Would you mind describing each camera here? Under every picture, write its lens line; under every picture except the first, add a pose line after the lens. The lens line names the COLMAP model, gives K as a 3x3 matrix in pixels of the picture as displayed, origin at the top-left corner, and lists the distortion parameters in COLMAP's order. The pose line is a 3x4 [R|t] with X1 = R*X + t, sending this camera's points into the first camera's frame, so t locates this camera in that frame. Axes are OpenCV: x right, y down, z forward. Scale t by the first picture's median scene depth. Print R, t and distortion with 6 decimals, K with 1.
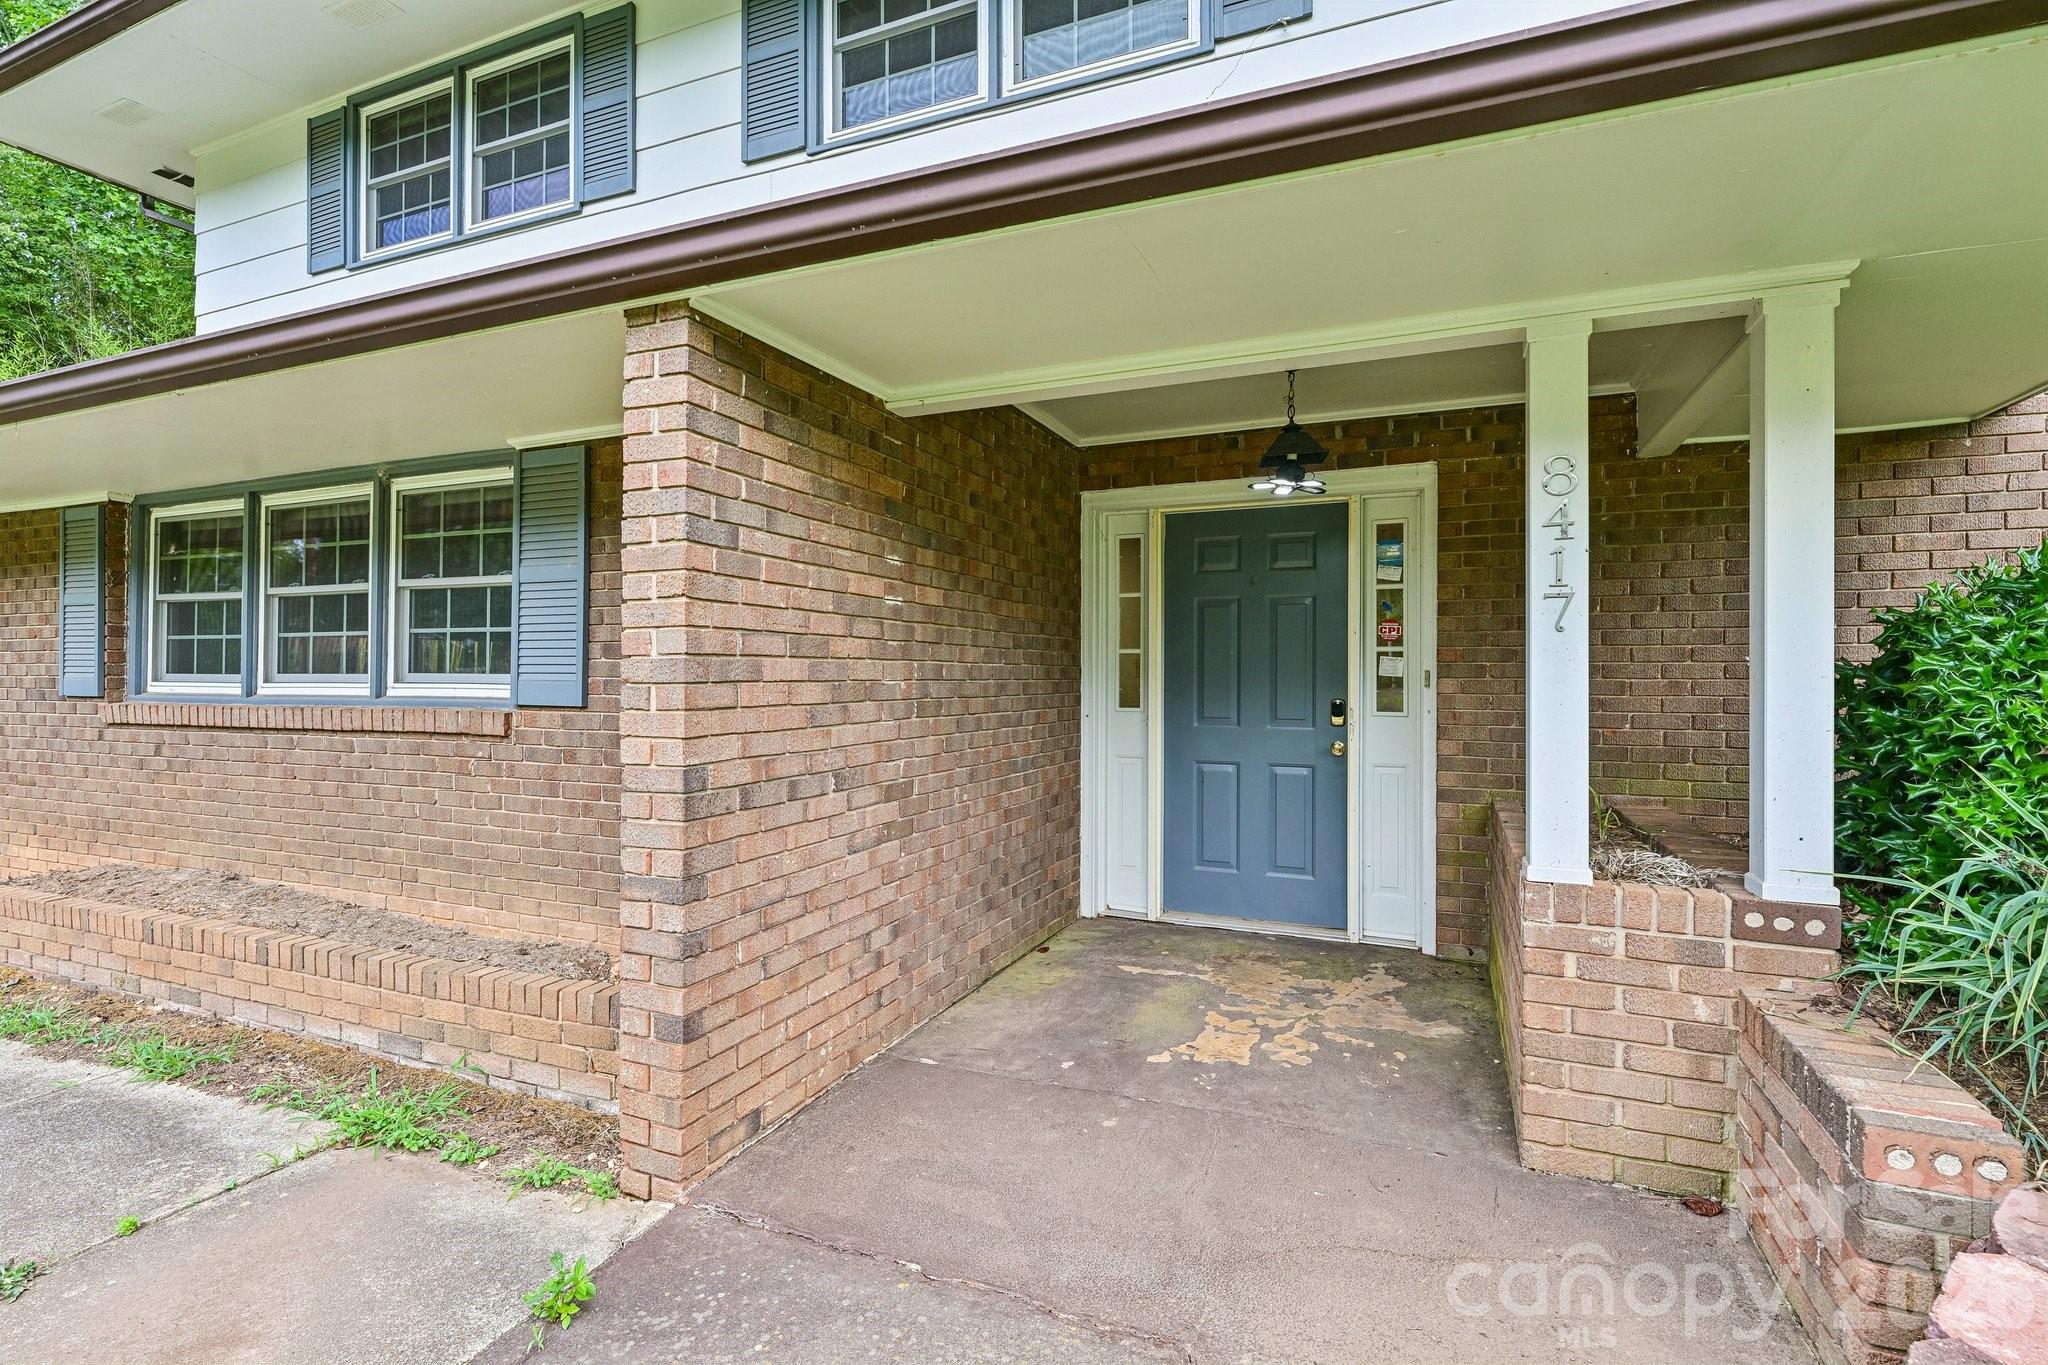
lens RADIAL K [[971.2, 0, 1019.6], [0, 971.2, 676.9], [0, 0, 1]] dist [0.000638, 0.000023]
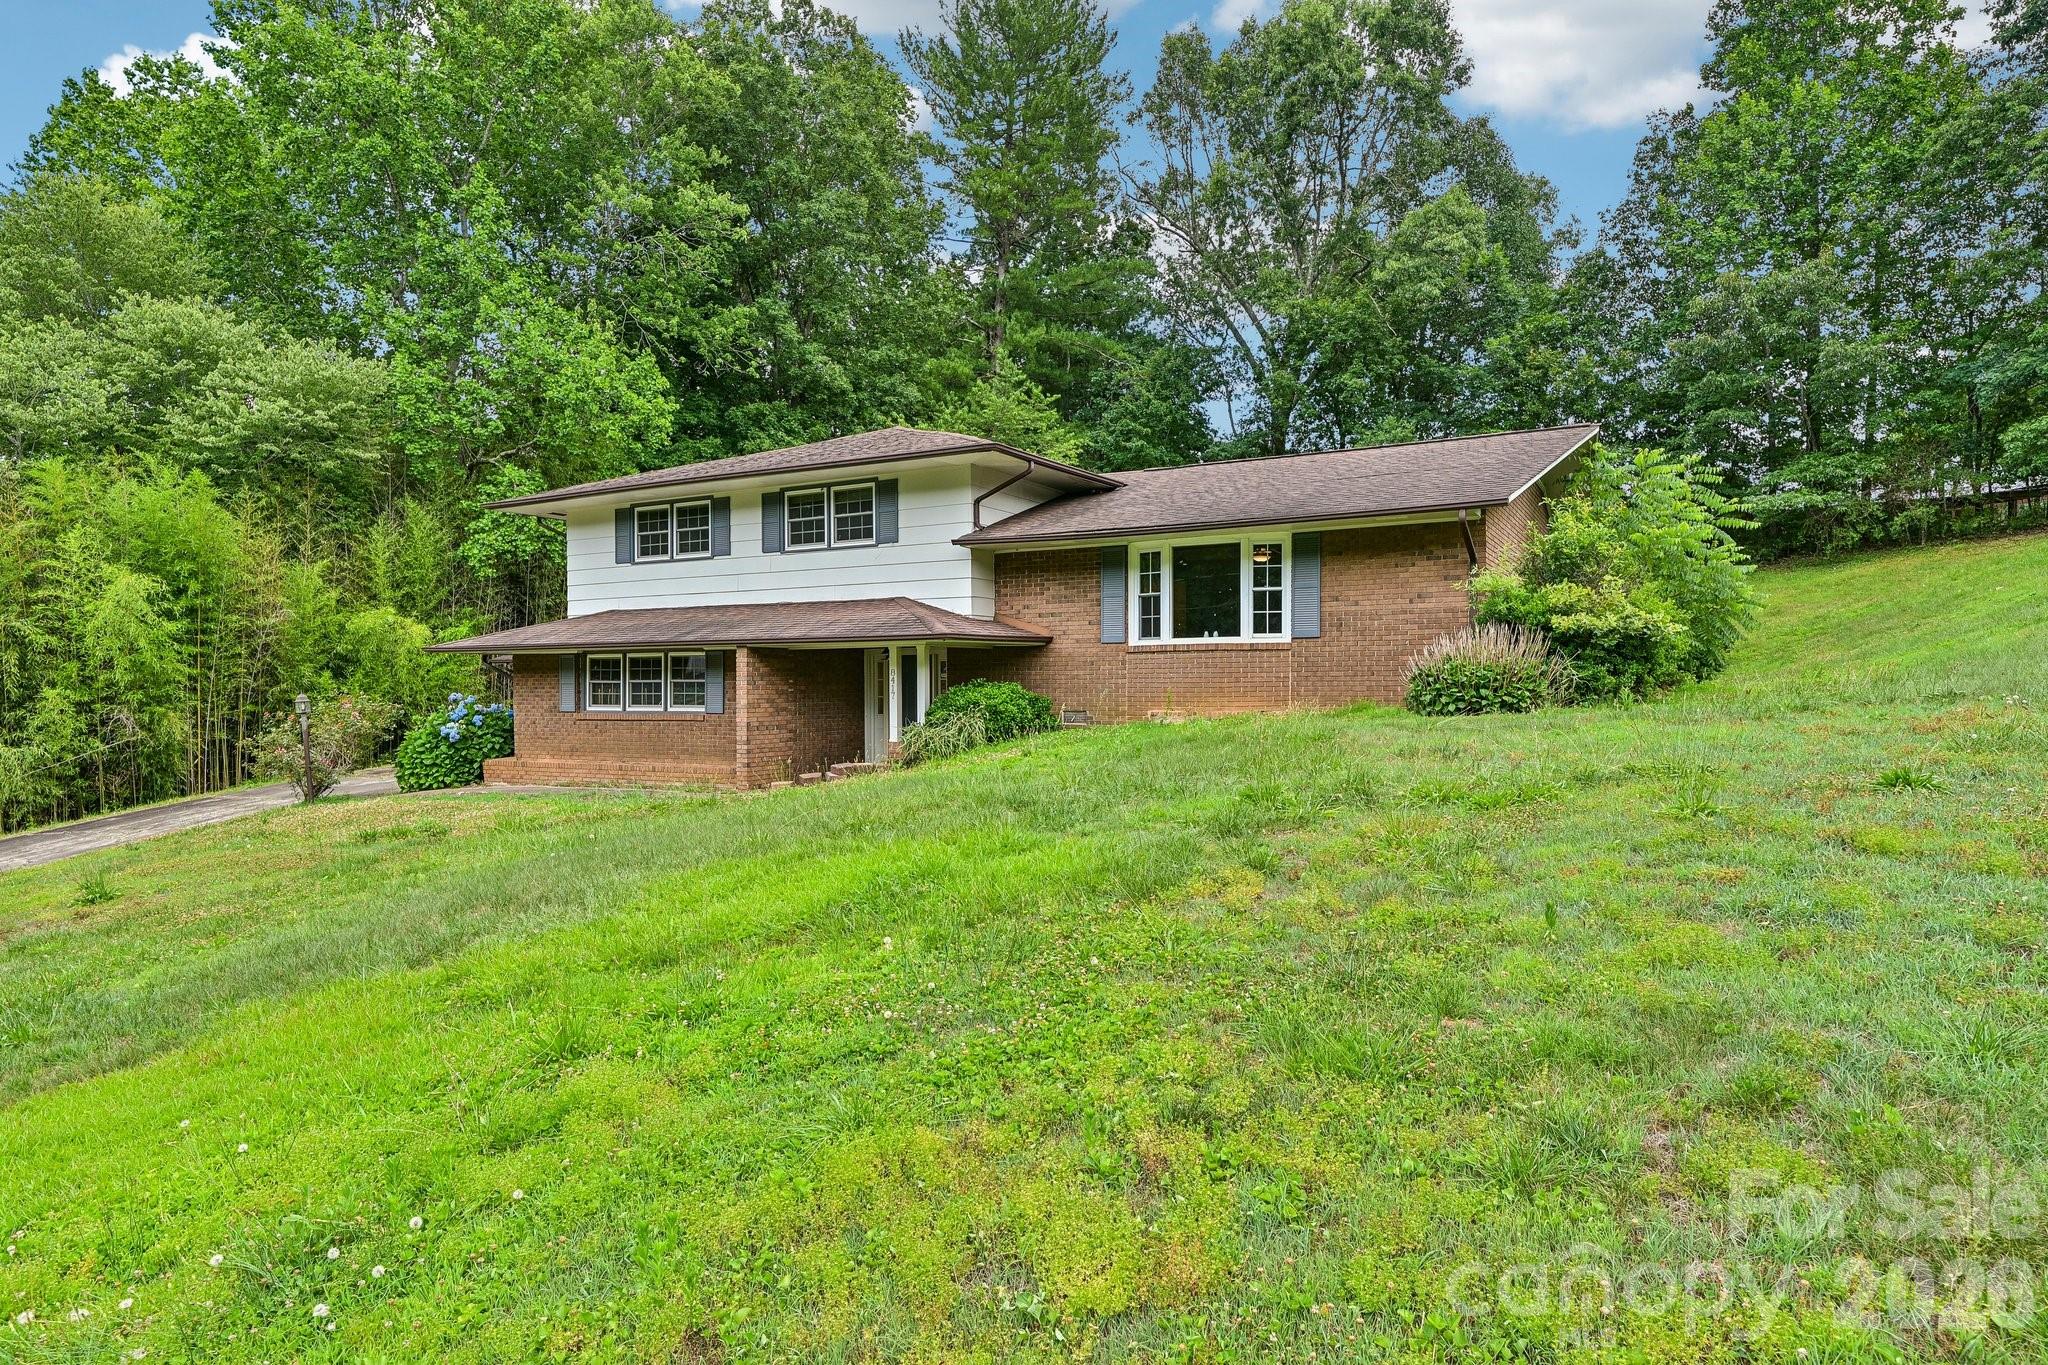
lens RADIAL K [[1204.5, 0, 1024.5], [0, 1204.5, 686.3], [0, 0, 1]] dist [-0.005518, -0.002087]
pose [[0.995885, -0.003710, -0.090552, 0.971410], [0.003136, 0.999974, -0.006473, -0.033985], [0.090573, 0.006162, 0.995871, -2.986586]]
